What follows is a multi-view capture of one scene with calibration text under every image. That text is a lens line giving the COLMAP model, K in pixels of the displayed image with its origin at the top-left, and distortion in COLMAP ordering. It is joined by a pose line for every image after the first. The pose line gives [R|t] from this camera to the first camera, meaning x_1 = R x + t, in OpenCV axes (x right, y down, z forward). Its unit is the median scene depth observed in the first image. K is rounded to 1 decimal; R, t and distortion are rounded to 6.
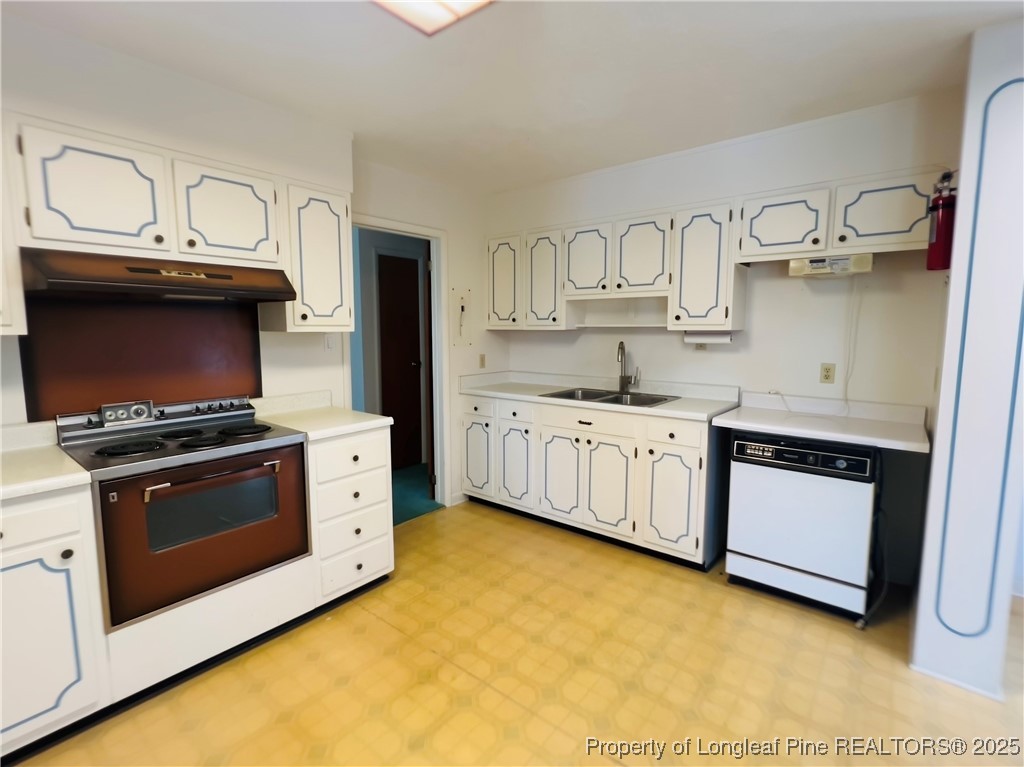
lens RADIAL K [[476.0, 0, 511.6], [0, 476.0, 378.8], [0, 0, 1]] dist [-0.013808, 0.000632]
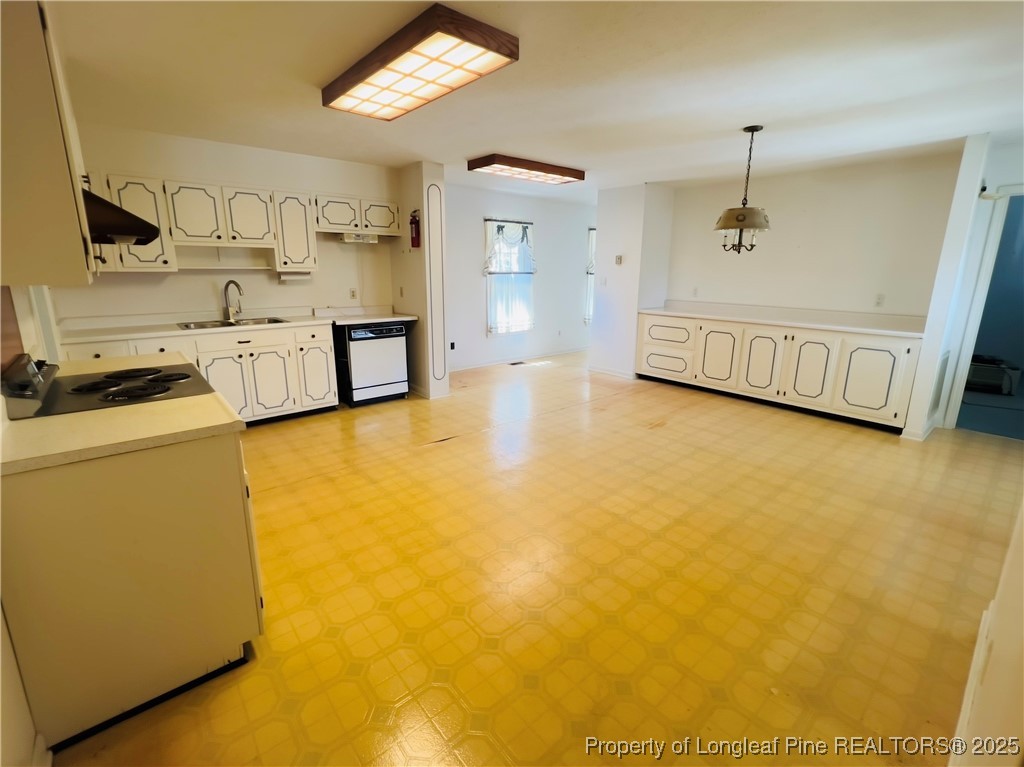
lens RADIAL K [[476.0, 0, 508.9], [0, 476.0, 382.5], [0, 0, 1]] dist [-0.013808, 0.000632]
pose [[0.179421, -0.224558, 0.957800, -1.238784], [0.098908, 0.972784, 0.209543, -0.003020], [-0.978788, 0.057138, 0.196749, 0.012331]]
